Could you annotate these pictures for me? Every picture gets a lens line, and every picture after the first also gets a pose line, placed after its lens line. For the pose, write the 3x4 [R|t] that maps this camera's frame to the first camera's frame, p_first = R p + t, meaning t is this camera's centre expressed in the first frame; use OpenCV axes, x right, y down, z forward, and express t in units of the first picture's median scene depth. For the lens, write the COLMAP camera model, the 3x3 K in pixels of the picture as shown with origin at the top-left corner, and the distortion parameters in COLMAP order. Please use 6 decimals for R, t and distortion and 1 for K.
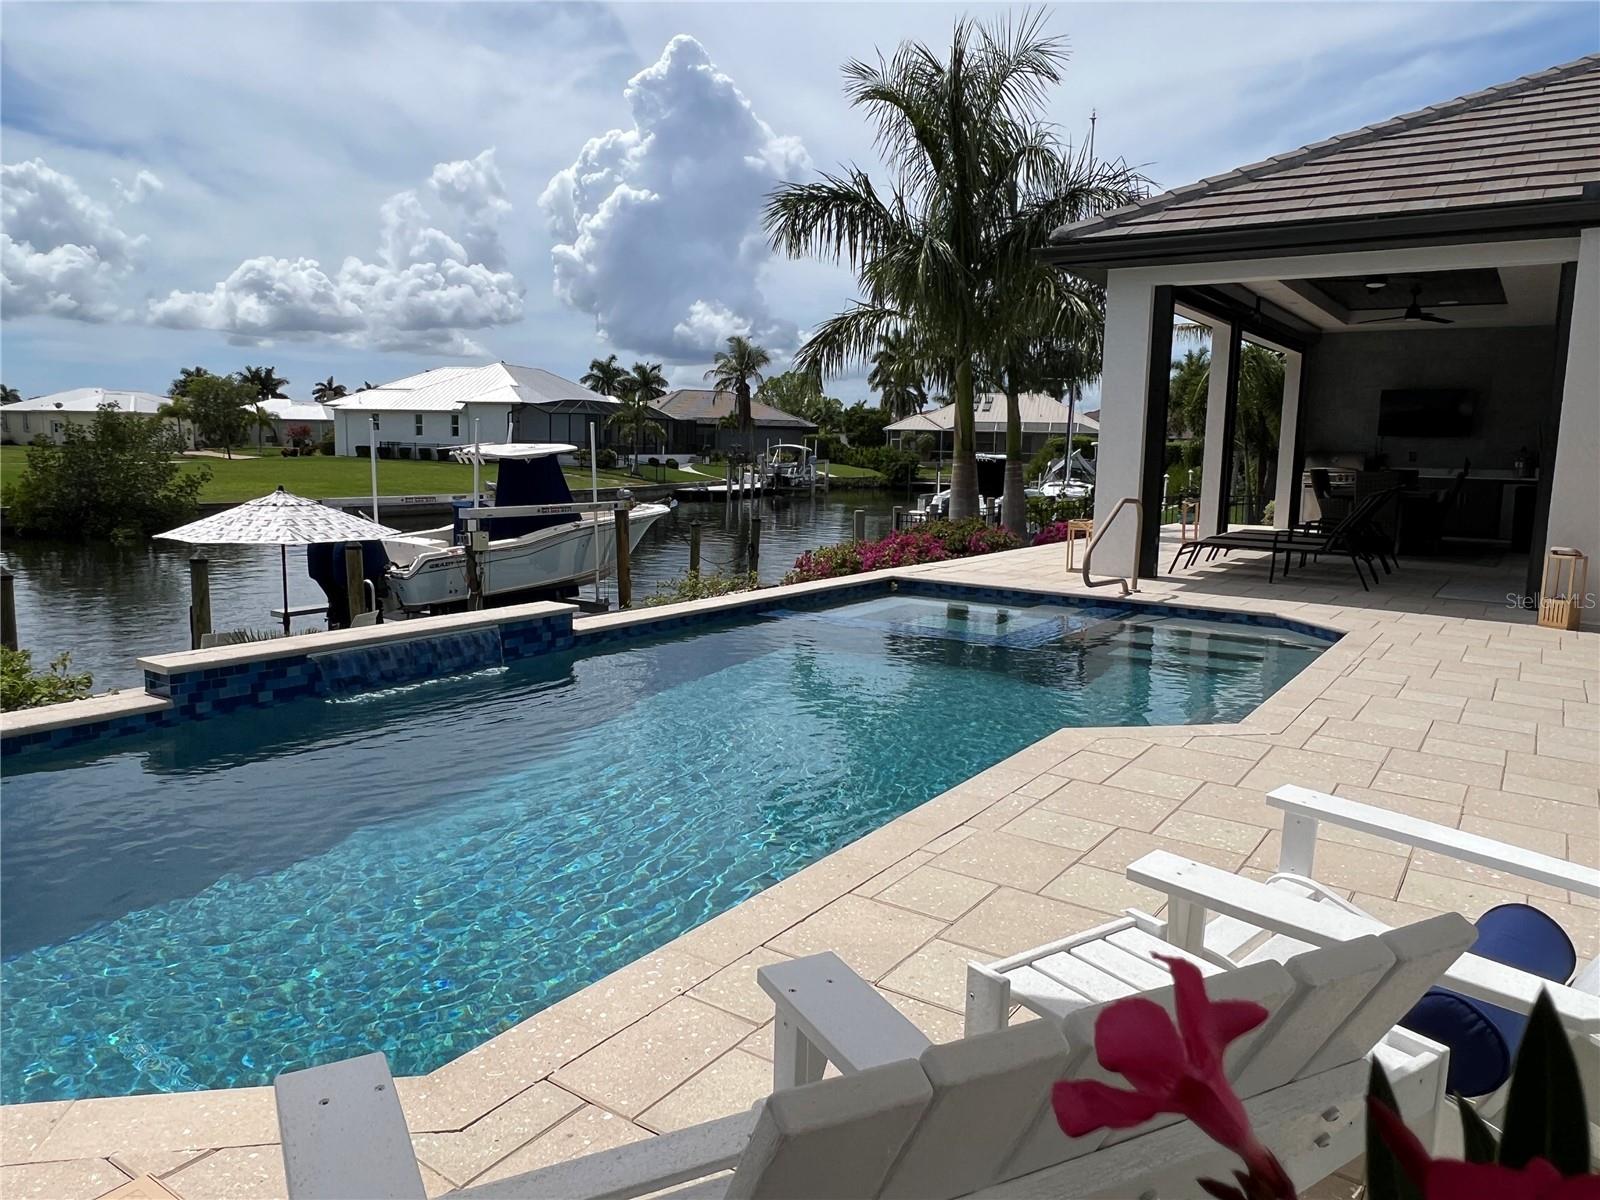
lens RADIAL K [[1121.3, 0, 787.5], [0, 1121.3, 599.1], [0, 0, 1]] dist [0.002631, -0.007890]
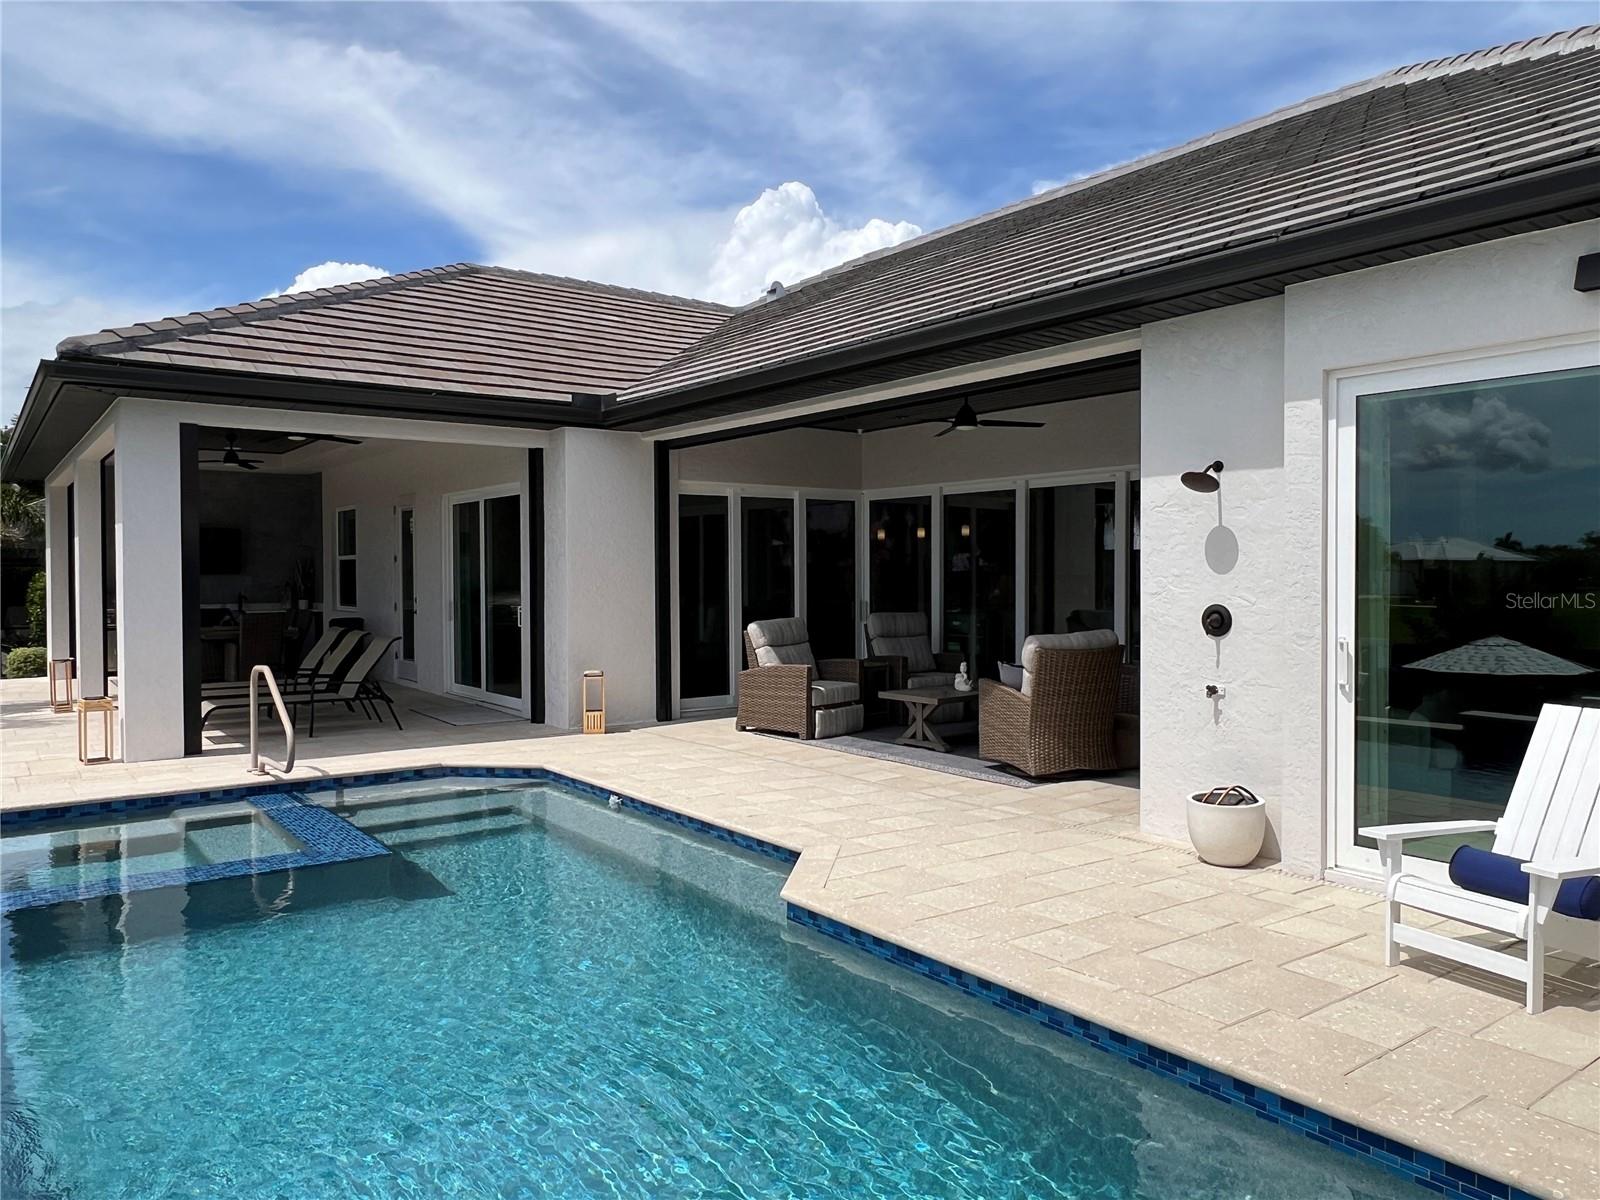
lens RADIAL K [[1121.3, 0, 787.8], [0, 1121.3, 598.4], [0, 0, 1]] dist [0.002631, -0.007890]
pose [[0.328087, -0.045713, 0.943541, -0.374807], [0.142212, 0.989835, -0.001494, -0.079813], [-0.933881, 0.134673, 0.331253, 0.298945]]
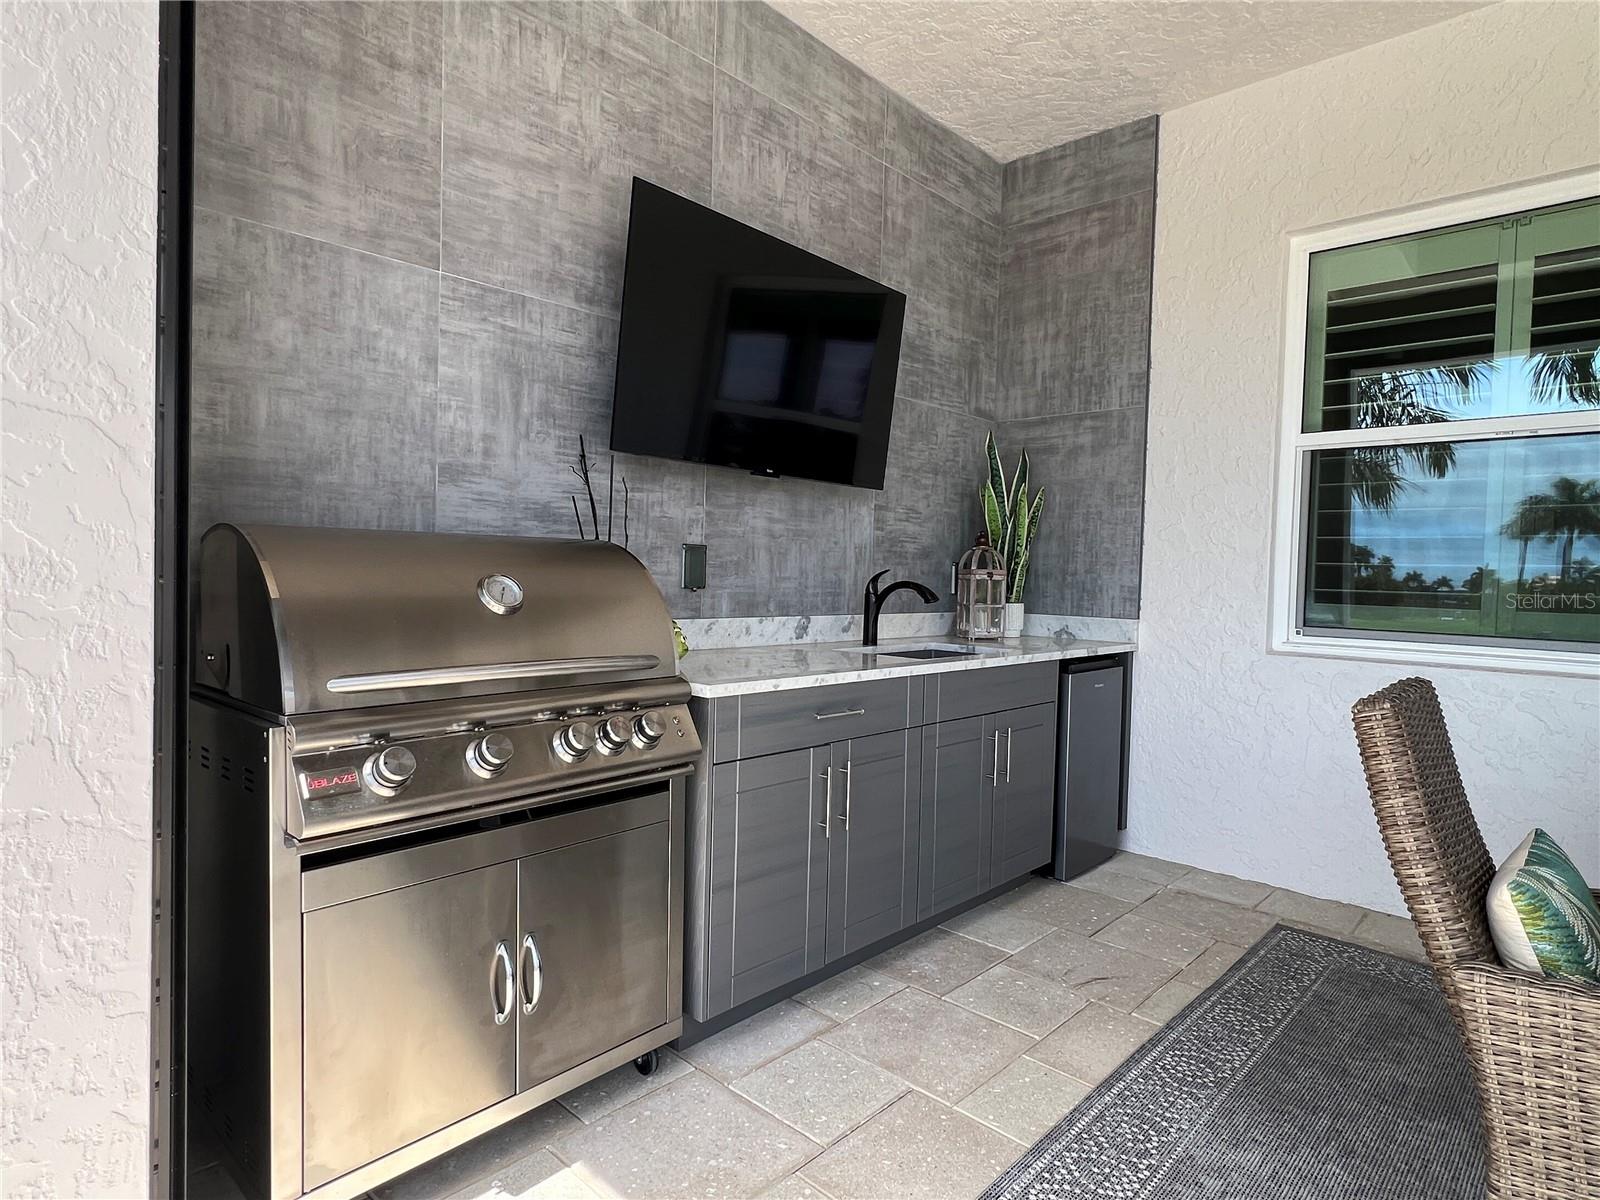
lens RADIAL K [[885.7, 0, 790.1], [0, 885.7, 597.0], [0, 0, 1]] dist [0.000660, -0.000844]
pose [[0.161595, -0.047542, 0.985711, 0.705418], [0.114504, 0.992996, 0.029122, -0.220781], [-0.980192, 0.108162, 0.165907, 1.701344]]
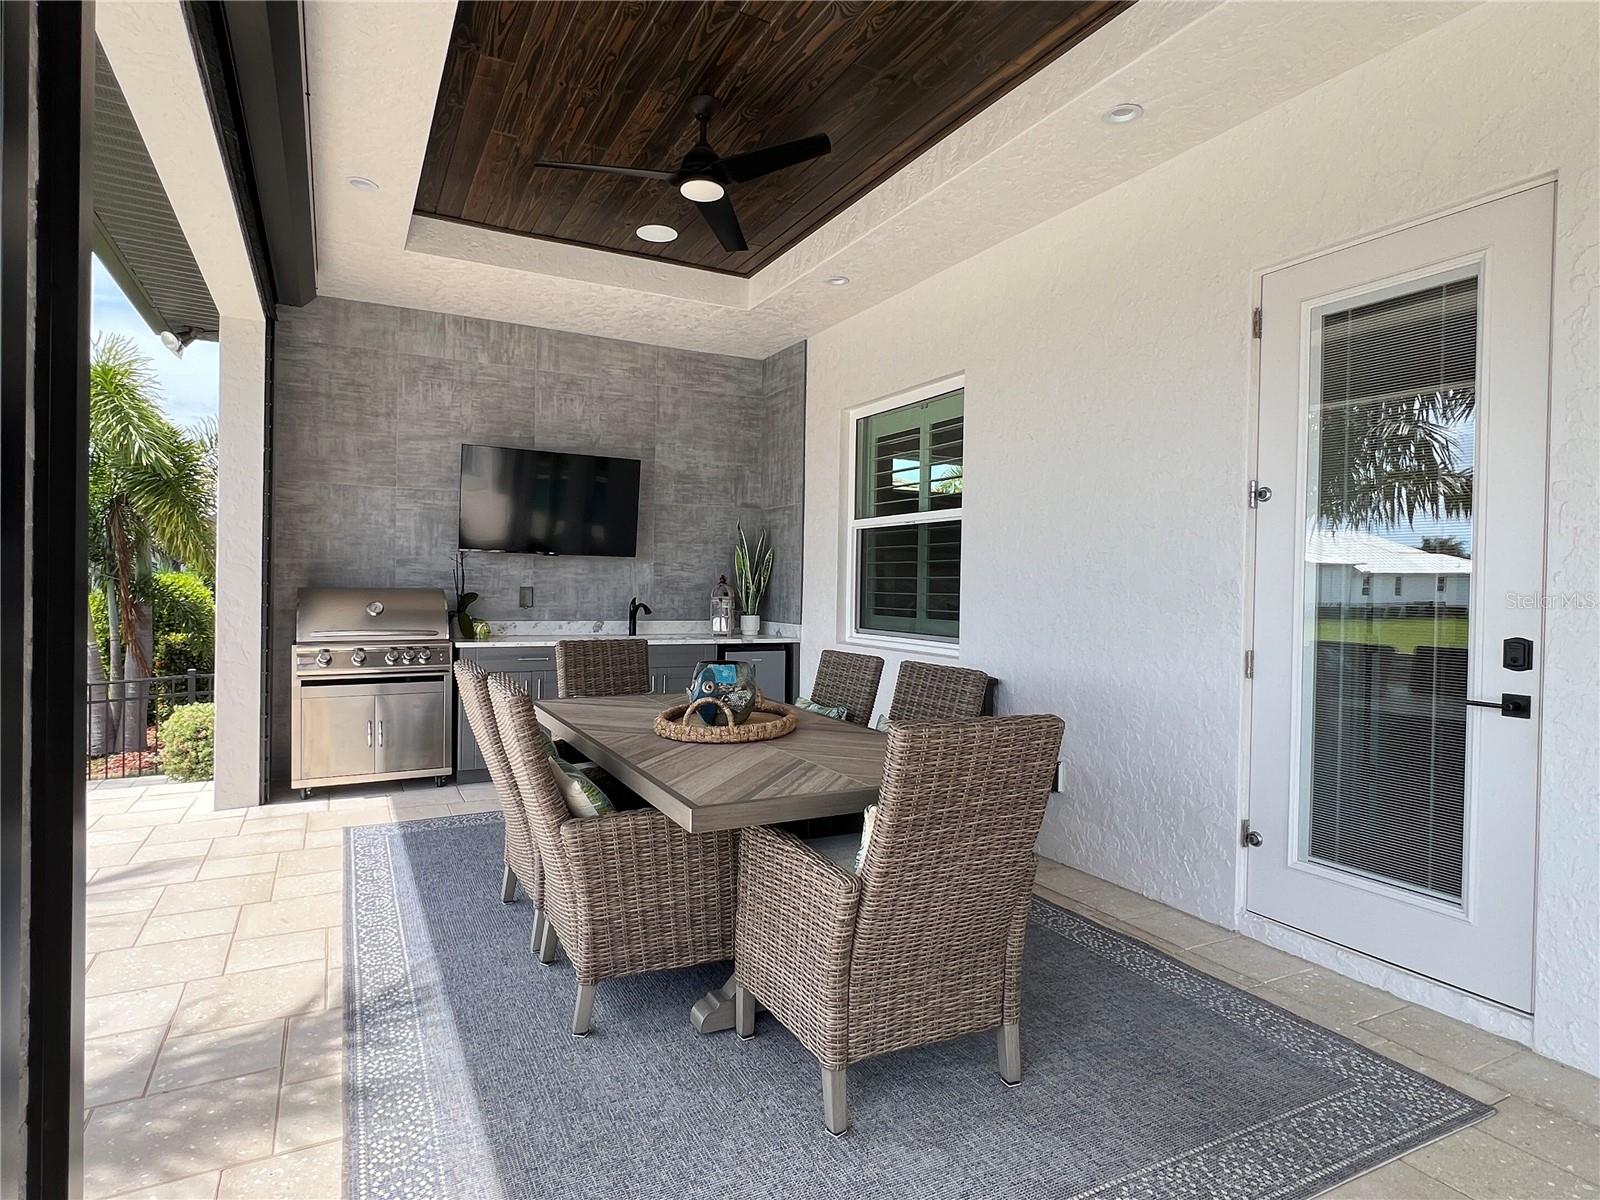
lens RADIAL K [[885.7, 0, 789.7], [0, 885.7, 595.6], [0, 0, 1]] dist [0.000660, -0.000844]
pose [[0.476637, -0.025085, 0.878742, 0.515064], [0.115472, 0.992718, -0.034294, -0.182600], [-0.871483, 0.117816, 0.476063, 1.304807]]
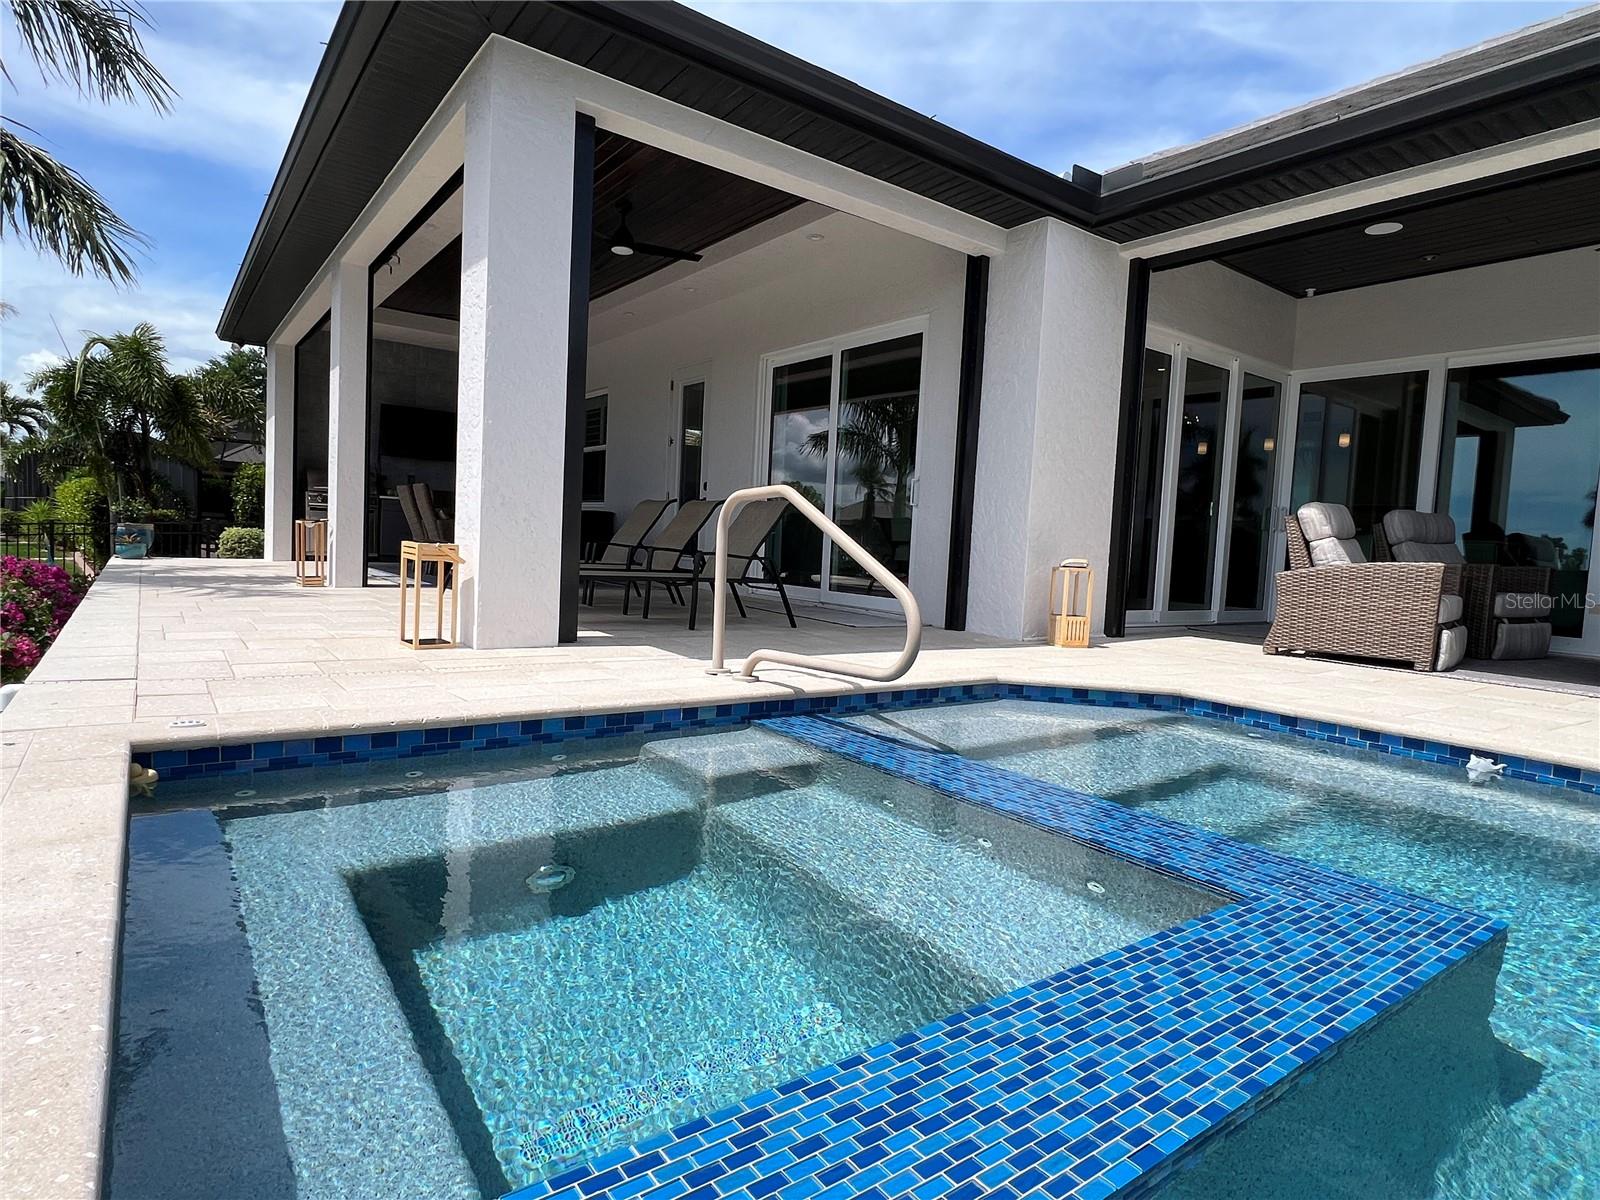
lens RADIAL K [[878.5, 0, 787.4], [0, 878.5, 601.5], [0, 0, 1]] dist [0.000086, -0.001500]
pose [[0.337541, -0.070586, 0.938660, -0.054261], [0.088162, 0.995172, 0.043132, -0.053981], [-0.937173, 0.068195, 0.342135, 0.825109]]
